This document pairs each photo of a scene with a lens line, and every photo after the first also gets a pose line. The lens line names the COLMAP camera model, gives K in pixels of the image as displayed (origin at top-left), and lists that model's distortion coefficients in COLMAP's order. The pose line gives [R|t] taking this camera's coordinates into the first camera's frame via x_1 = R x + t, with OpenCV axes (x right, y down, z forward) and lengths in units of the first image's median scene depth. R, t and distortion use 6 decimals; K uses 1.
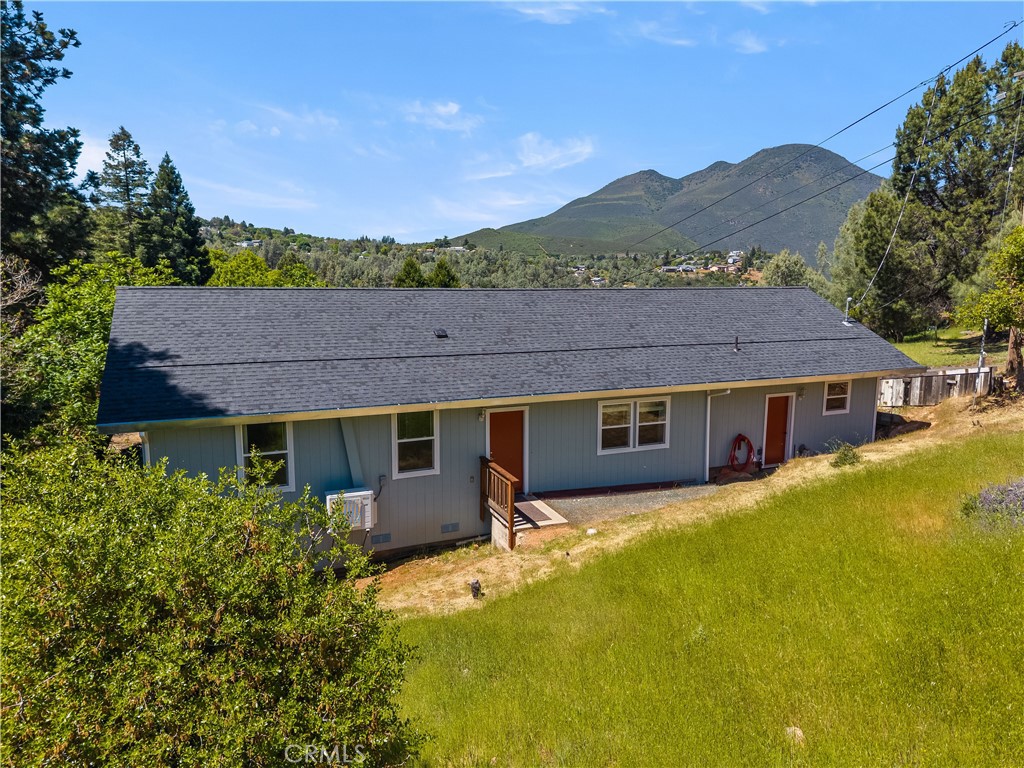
lens RADIAL K [[692.1, 0, 518.3], [0, 692.1, 392.6], [0, 0, 1]] dist [0.046915, -0.048971]
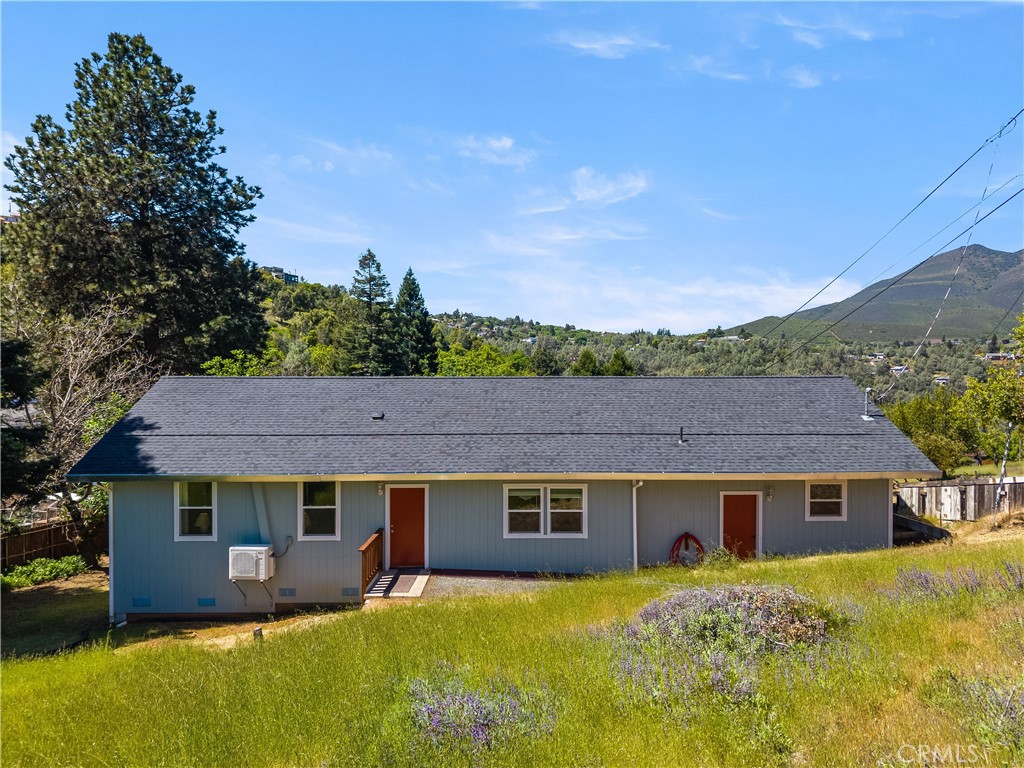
lens RADIAL K [[692.1, 0, 508.6], [0, 692.1, 384.8], [0, 0, 1]] dist [0.046915, -0.048971]
pose [[0.918490, 0.003127, -0.395432, 0.466087], [-0.058558, 0.990020, -0.128188, -0.002179], [0.391085, 0.140895, 0.909506, 0.041127]]
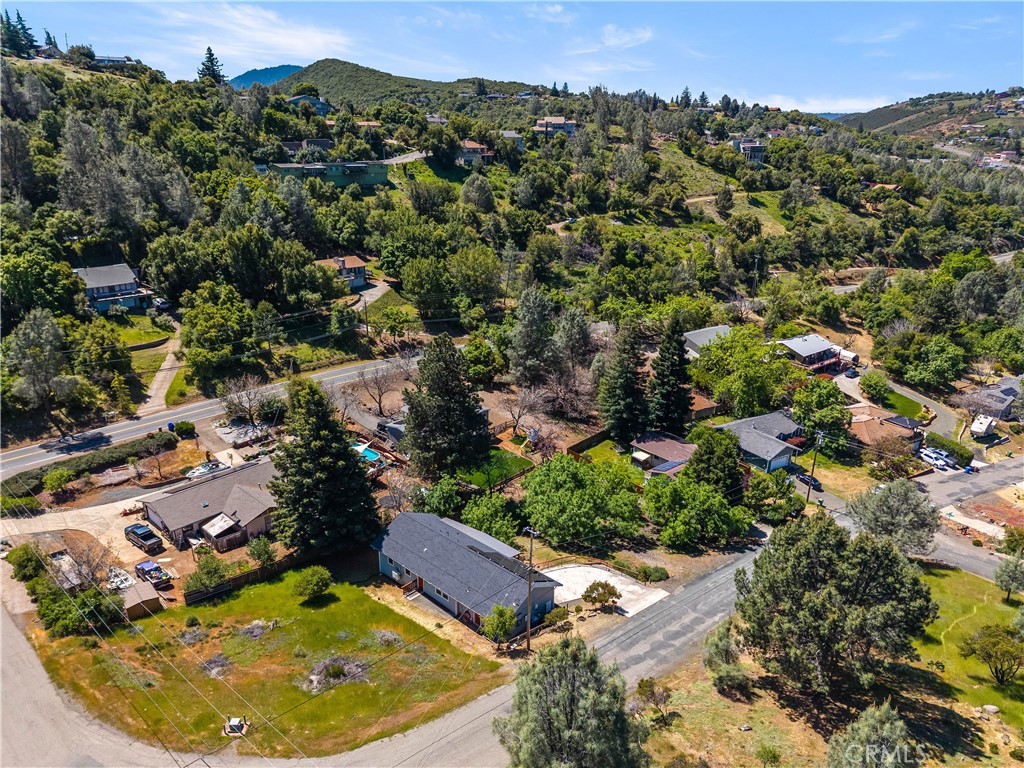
lens RADIAL K [[692.1, 0, 508.7], [0, 692.1, 392.2], [0, 0, 1]] dist [0.046915, -0.048971]
pose [[0.389729, 0.320757, -0.863265, 3.223769], [-0.156698, 0.946812, 0.281057, -2.120712], [0.907500, 0.025736, 0.419262, -0.382355]]
